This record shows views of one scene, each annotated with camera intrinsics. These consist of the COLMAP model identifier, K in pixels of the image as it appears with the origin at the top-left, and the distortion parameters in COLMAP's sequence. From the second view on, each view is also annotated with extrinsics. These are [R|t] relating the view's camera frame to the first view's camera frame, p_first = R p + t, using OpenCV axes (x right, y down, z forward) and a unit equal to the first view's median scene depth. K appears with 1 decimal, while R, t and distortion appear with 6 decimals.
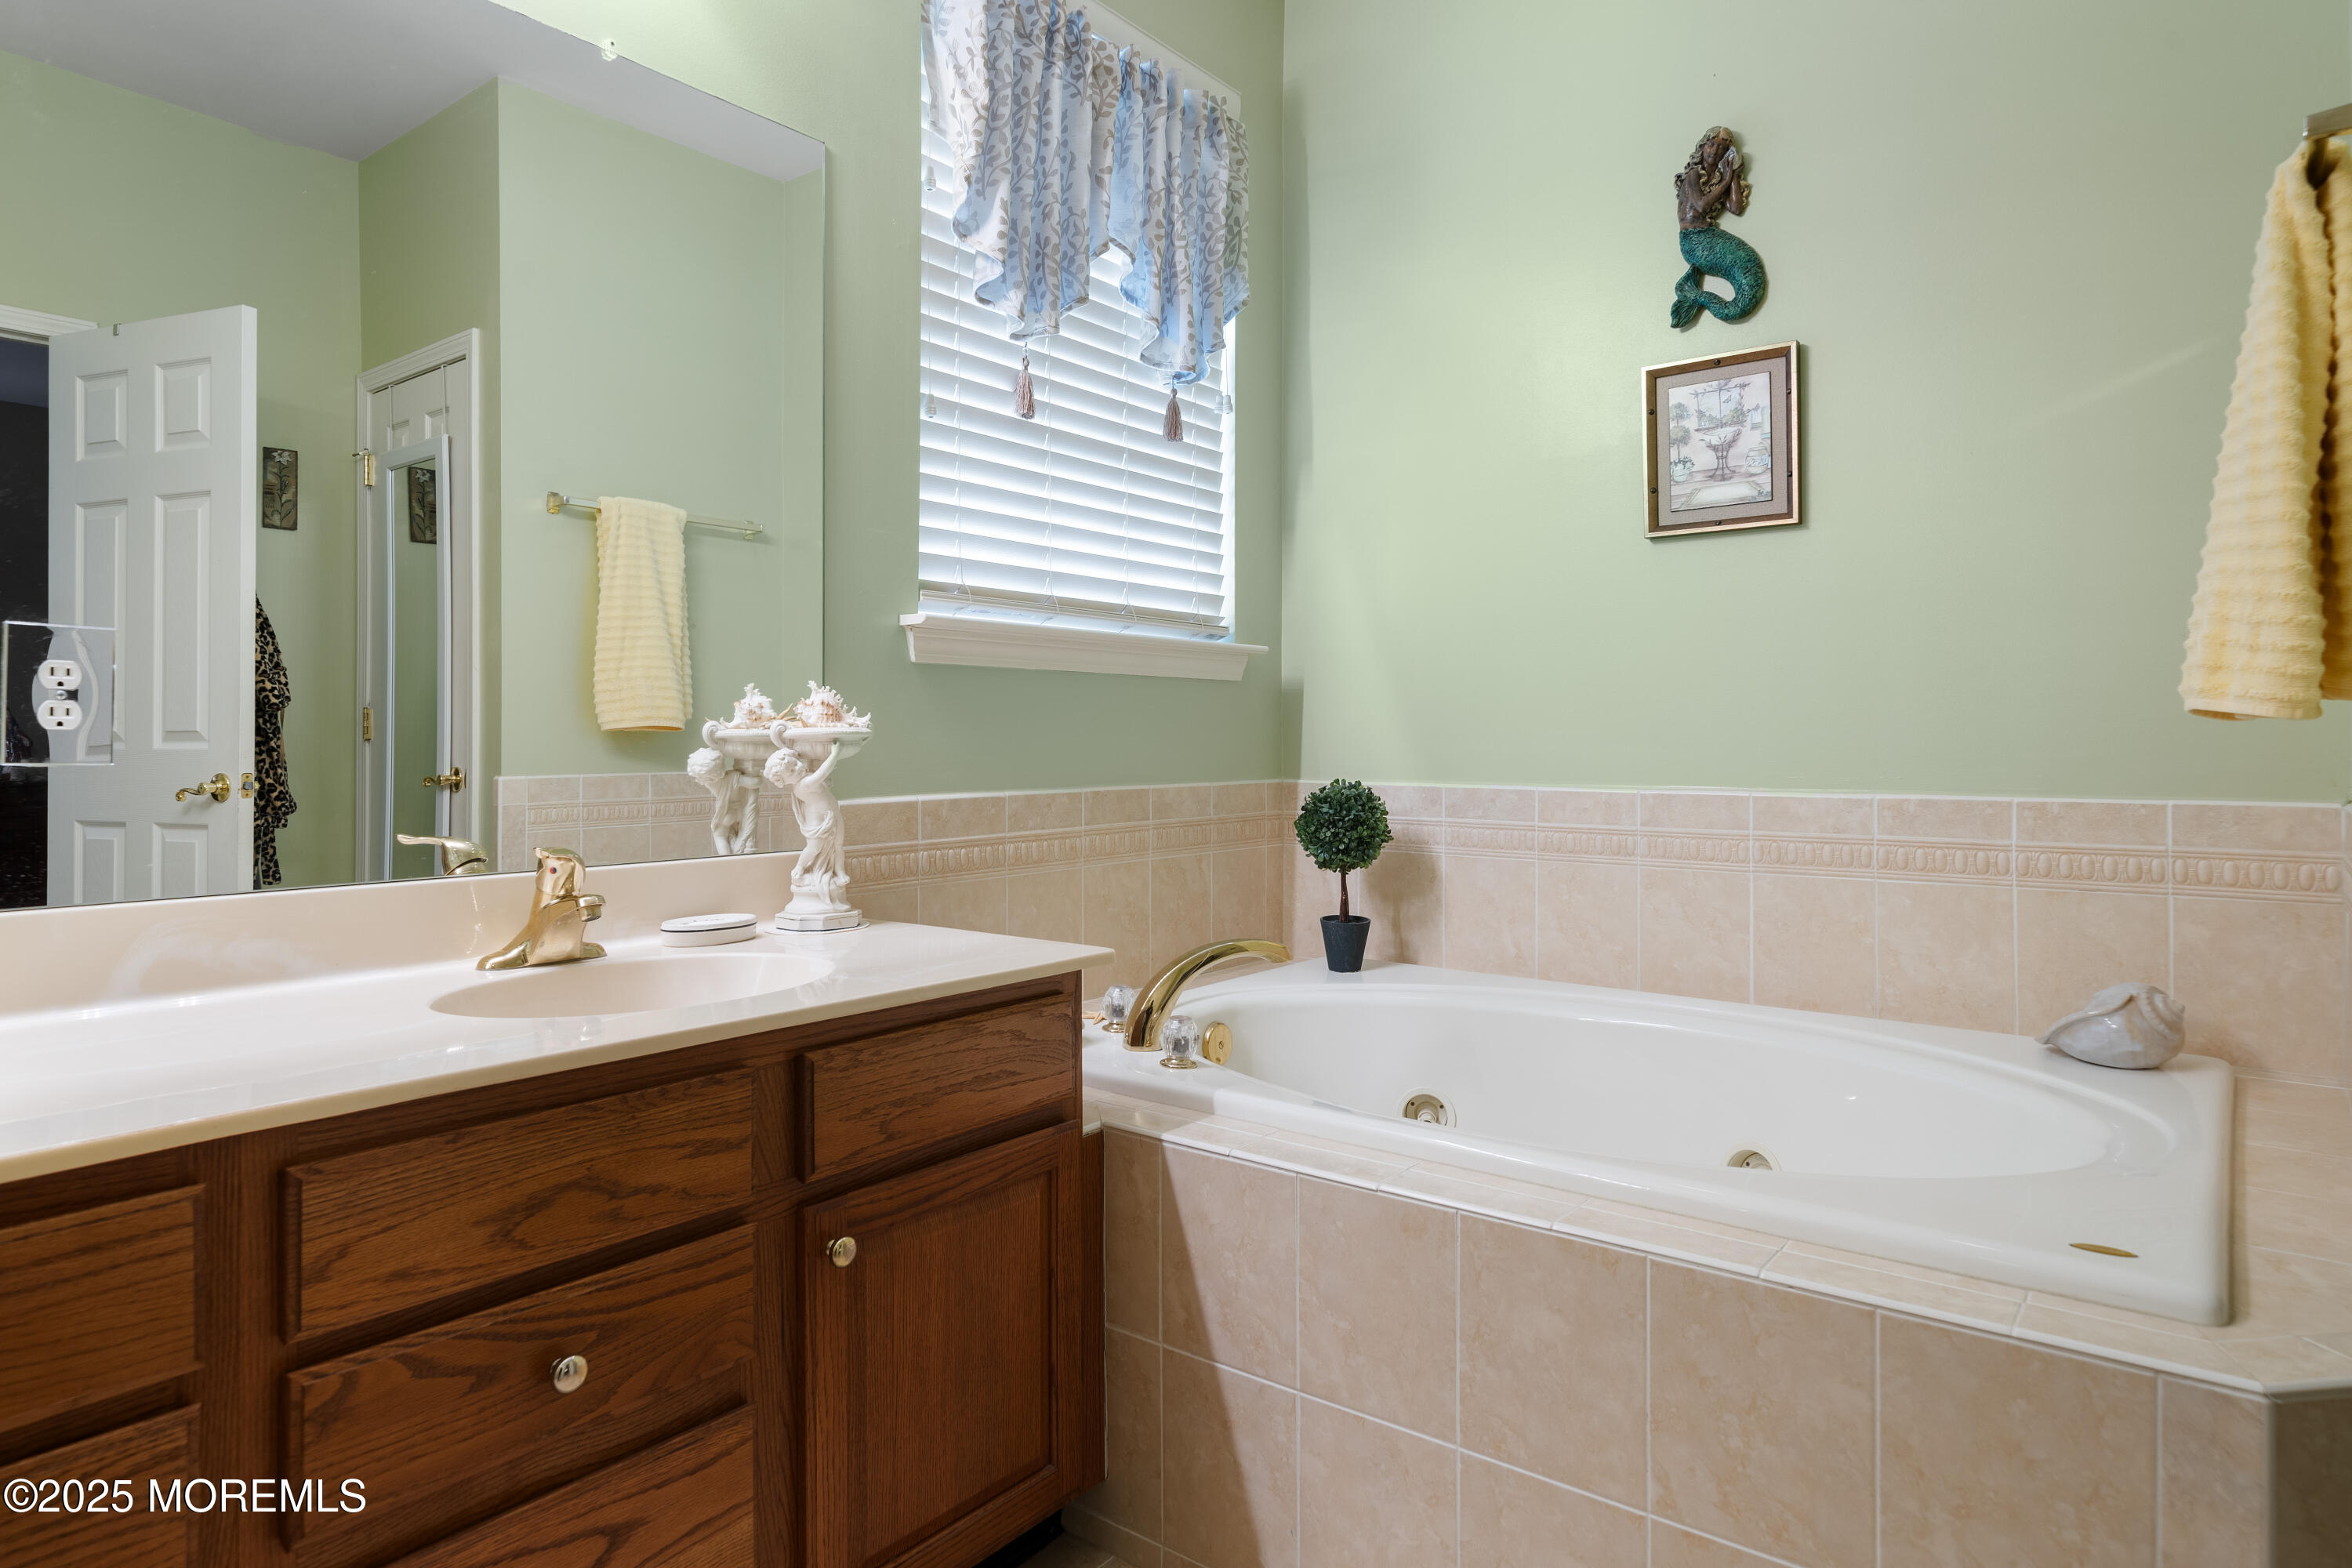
lens RADIAL K [[1353.1, 0, 1175.1], [0, 1353.1, 736.6], [0, 0, 1]] dist [0.001514, 0.001228]
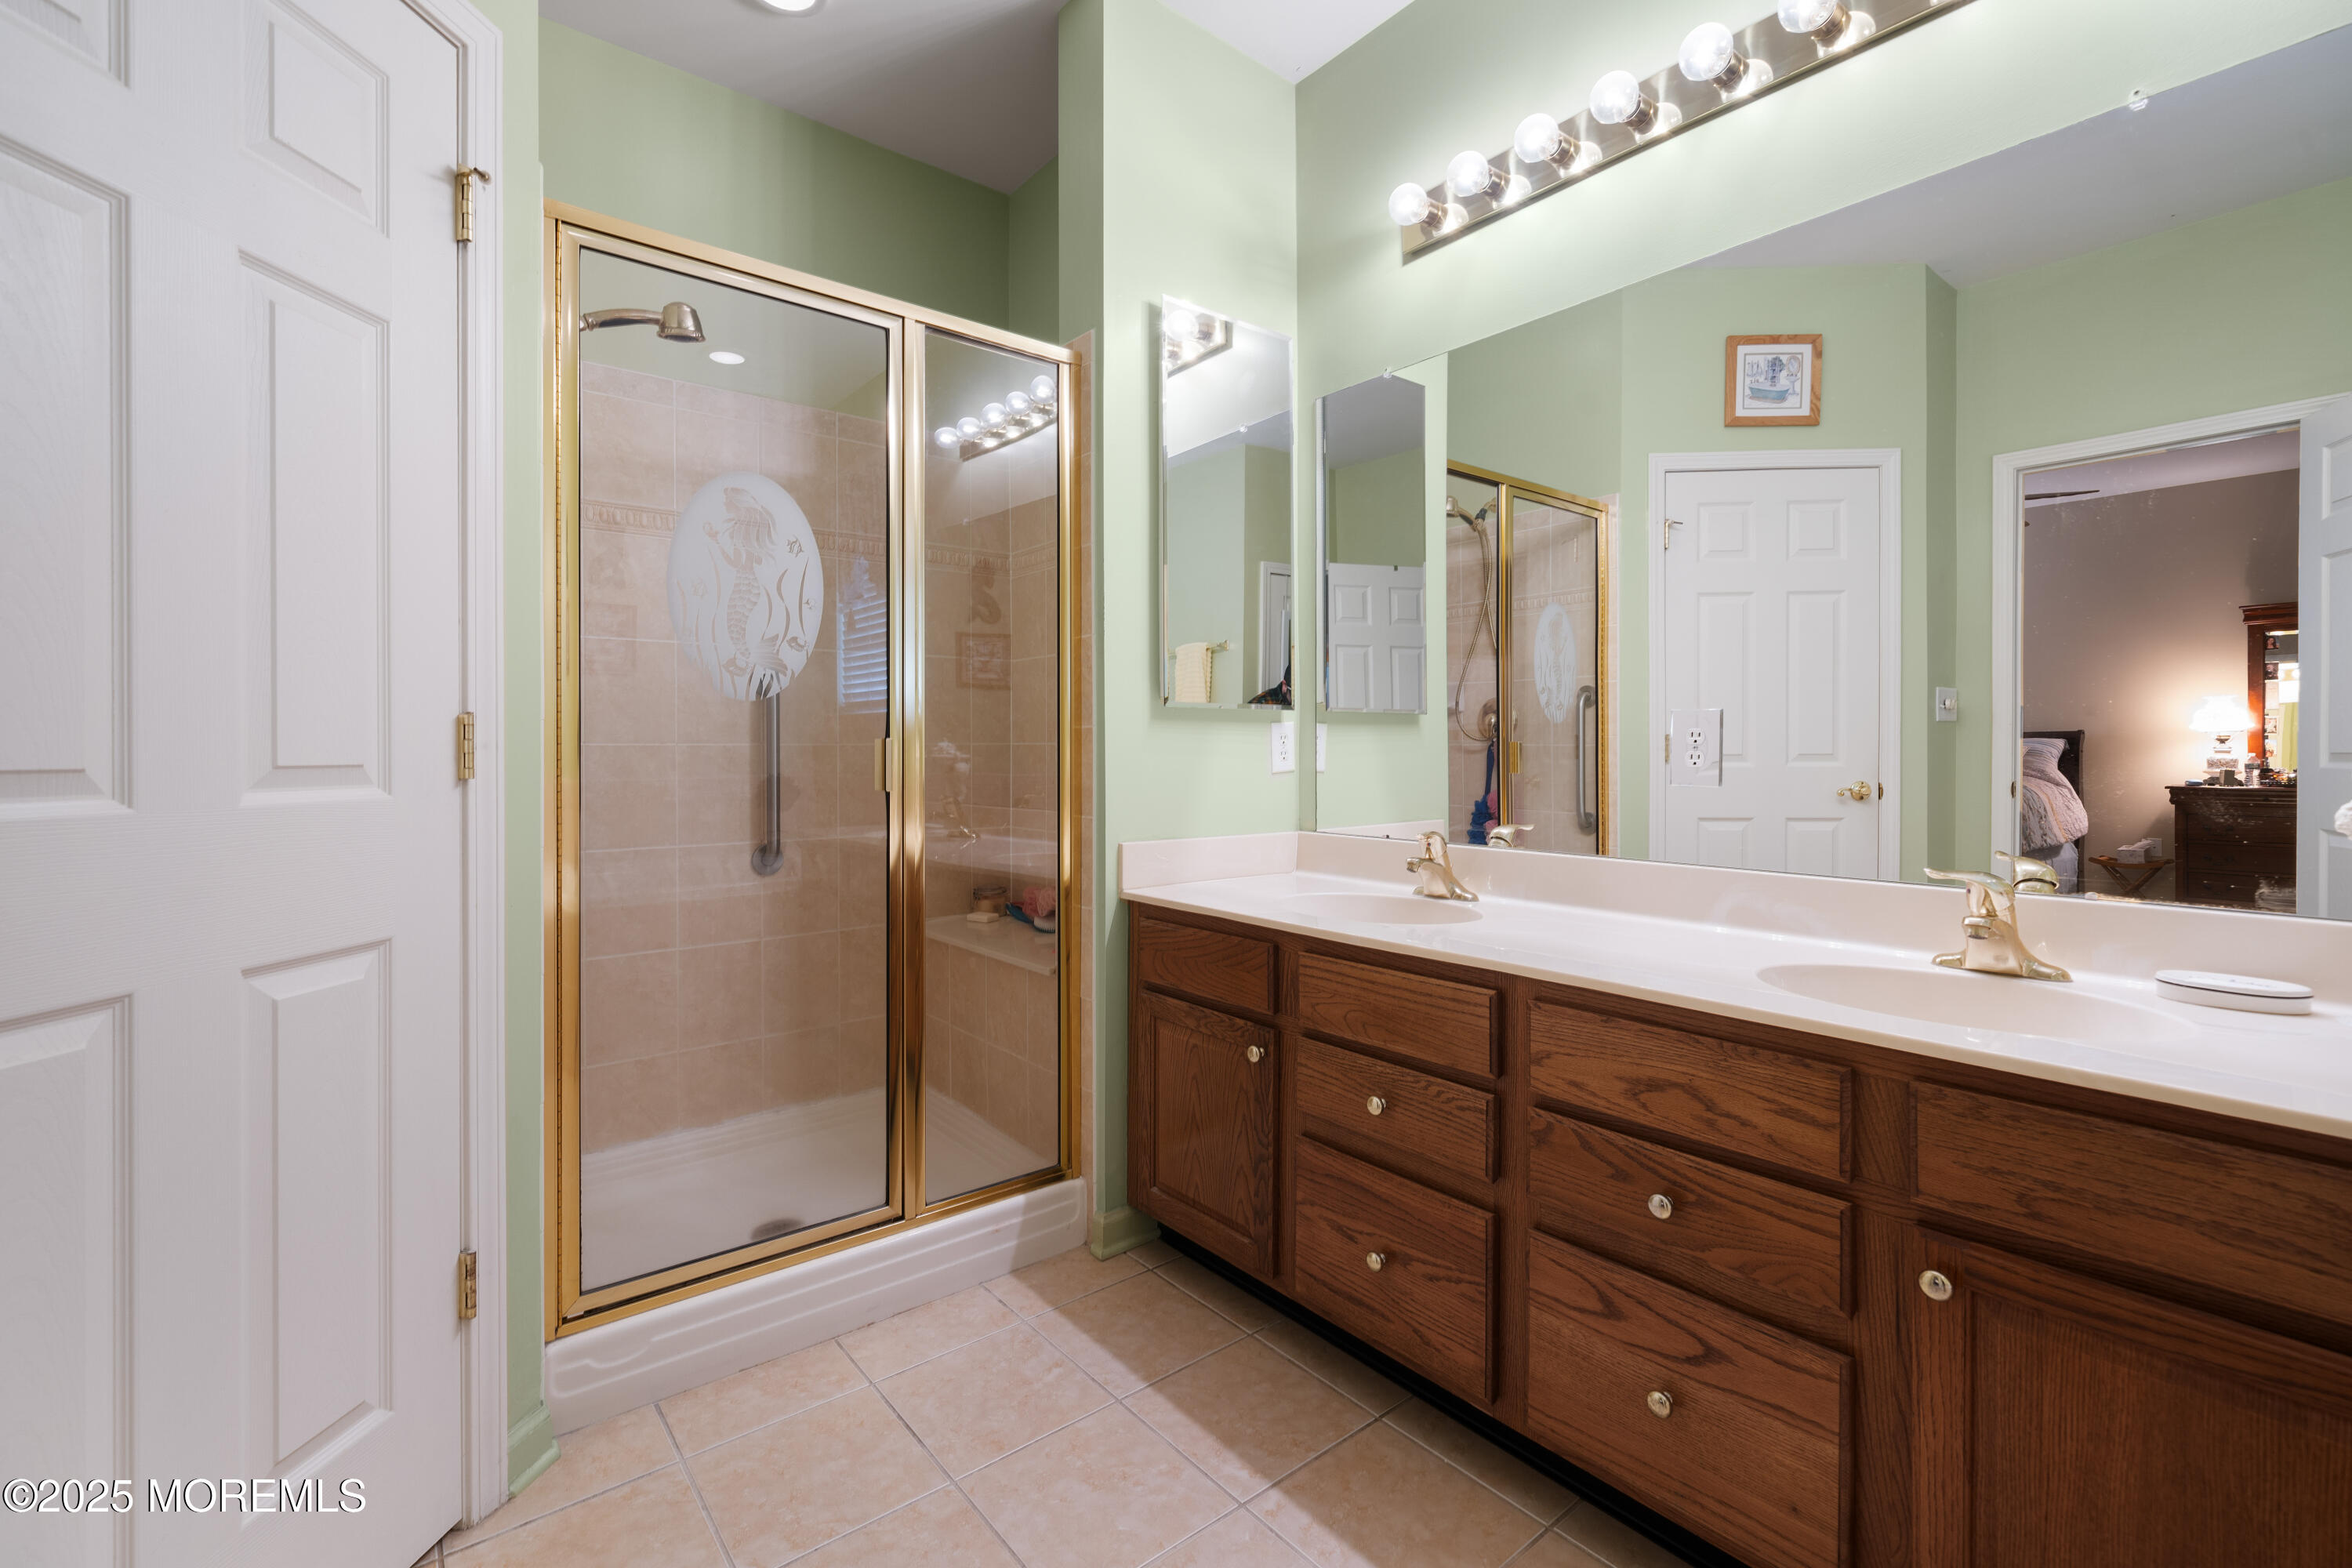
lens RADIAL K [[1024.5, 0, 1175.2], [0, 1024.5, 754.4], [0, 0, 1]] dist [-0.002503, -0.000108]
pose [[-0.225427, 0.006287, -0.974240, 0.377269], [0.002747, 0.999979, 0.005817, -0.017606], [0.974256, -0.001365, -0.225440, 0.359475]]
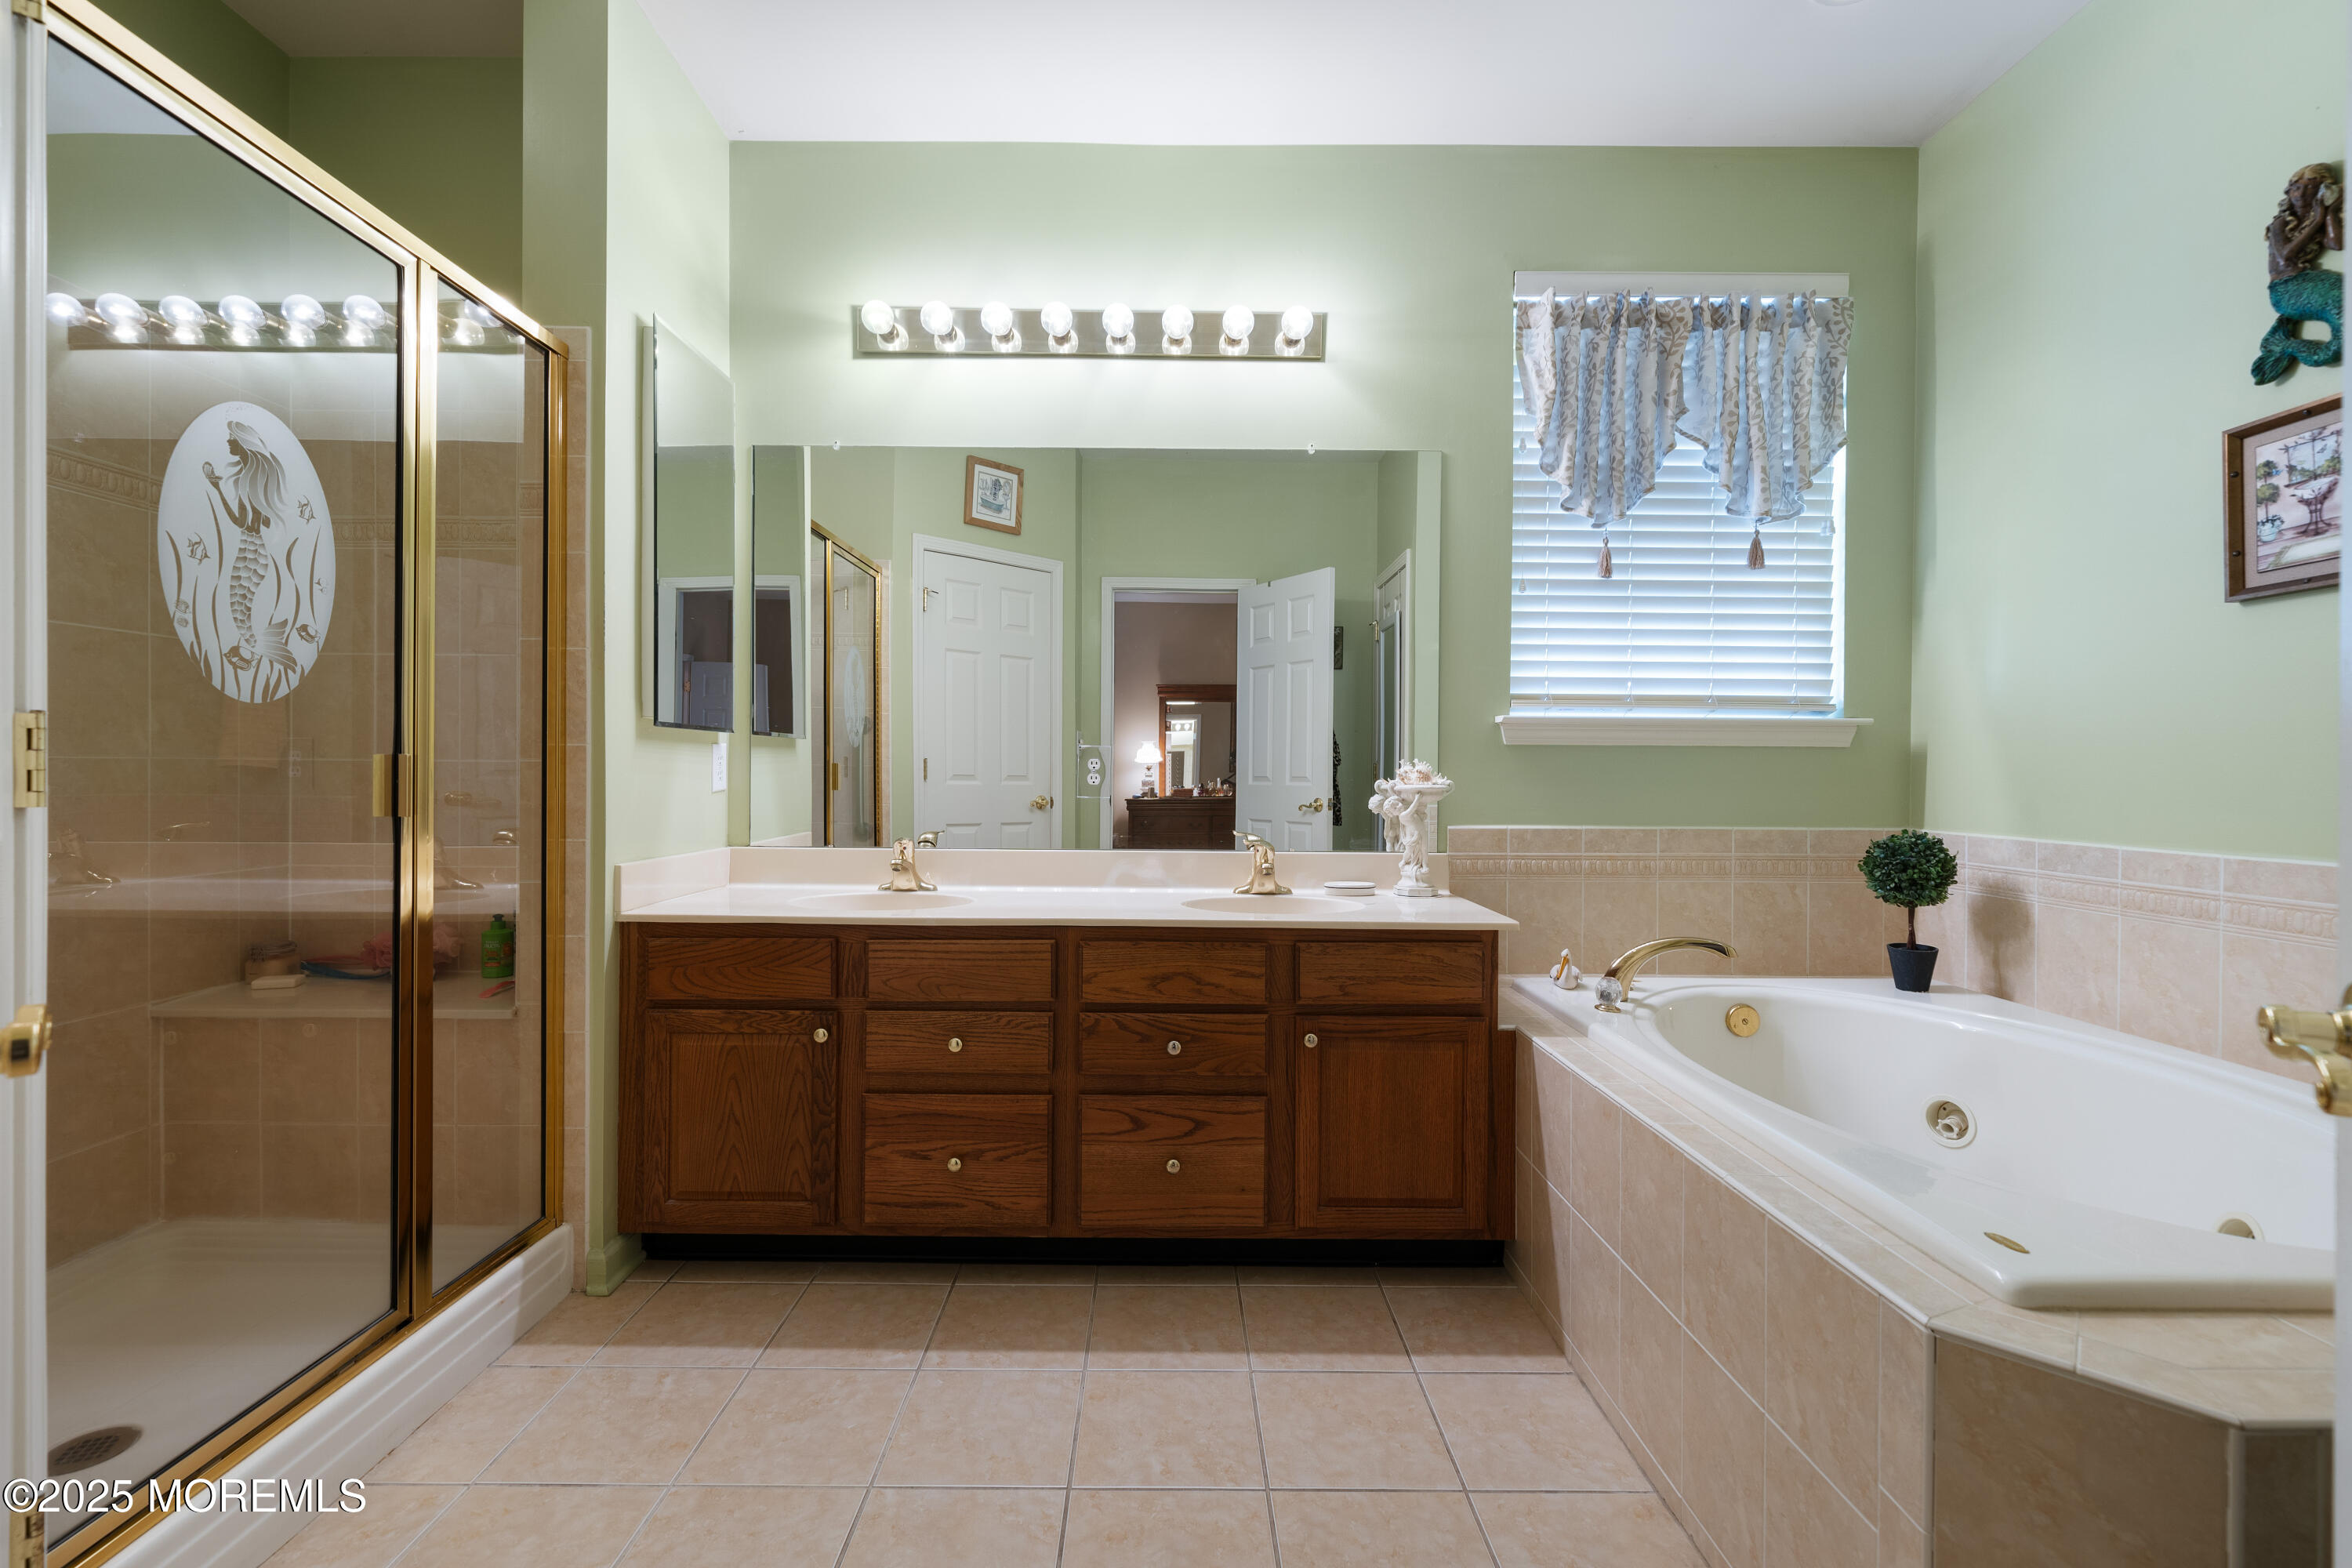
lens RADIAL K [[1009.3, 0, 1176.0], [0, 1009.3, 784.0], [0, 0, 1]] dist [0.000570, 0.000267]
pose [[0.621754, 0.014595, -0.783077, 0.490146], [-0.007084, 0.999890, 0.013011, -0.018863], [0.783181, -0.002542, 0.621789, -0.073192]]
